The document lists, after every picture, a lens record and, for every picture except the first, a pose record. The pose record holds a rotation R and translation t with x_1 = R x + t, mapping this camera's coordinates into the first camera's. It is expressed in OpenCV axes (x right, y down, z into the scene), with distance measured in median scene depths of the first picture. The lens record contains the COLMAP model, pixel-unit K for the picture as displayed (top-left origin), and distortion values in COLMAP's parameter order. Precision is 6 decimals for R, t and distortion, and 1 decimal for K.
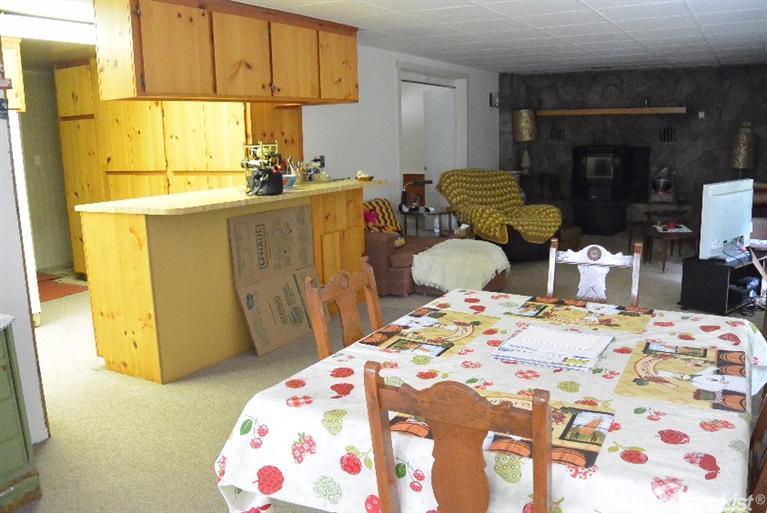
lens RADIAL K [[643.6, 0, 383.5], [0, 643.6, 256.5], [0, 0, 1]] dist [-0.117821, 0.016340]
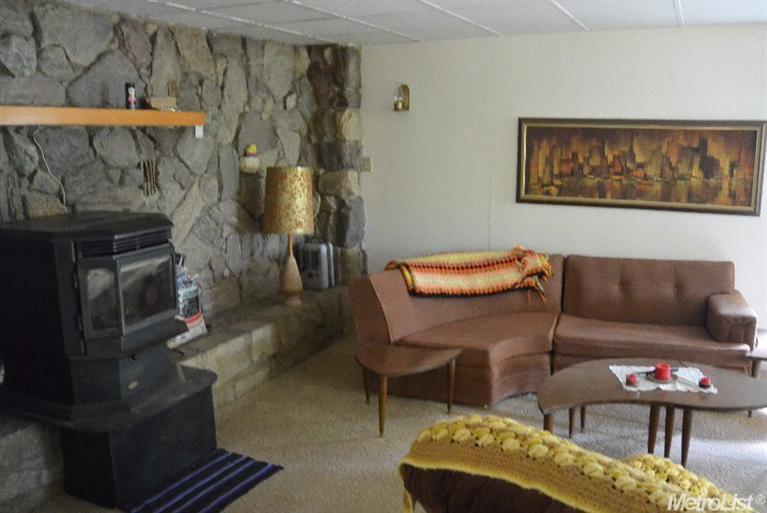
lens RADIAL K [[643.6, 0, 383.5], [0, 643.6, 256.5], [0, 0, 1]] dist [-0.117821, 0.016340]
pose [[-0.084521, -0.158059, 0.983806, 0.025955], [0.194919, 0.965640, 0.171887, -0.185979], [-0.977171, 0.206290, -0.050808, 0.881080]]
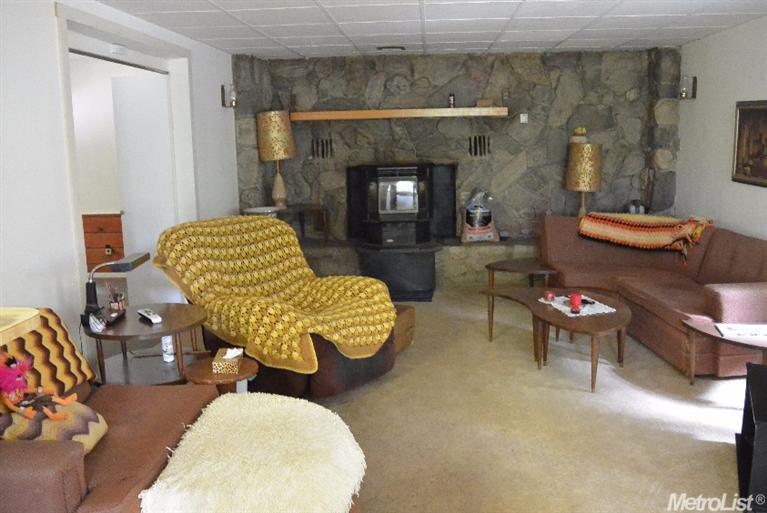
lens RADIAL K [[676.1, 0, 383.5], [0, 676.1, 256.5], [0, 0, 1]] dist [-0.137687, 0.005511]
pose [[0.895156, -0.076250, 0.439183, 0.011106], [0.086468, 0.996249, -0.003275, -0.076226], [-0.437286, 0.040907, 0.898392, 0.365937]]
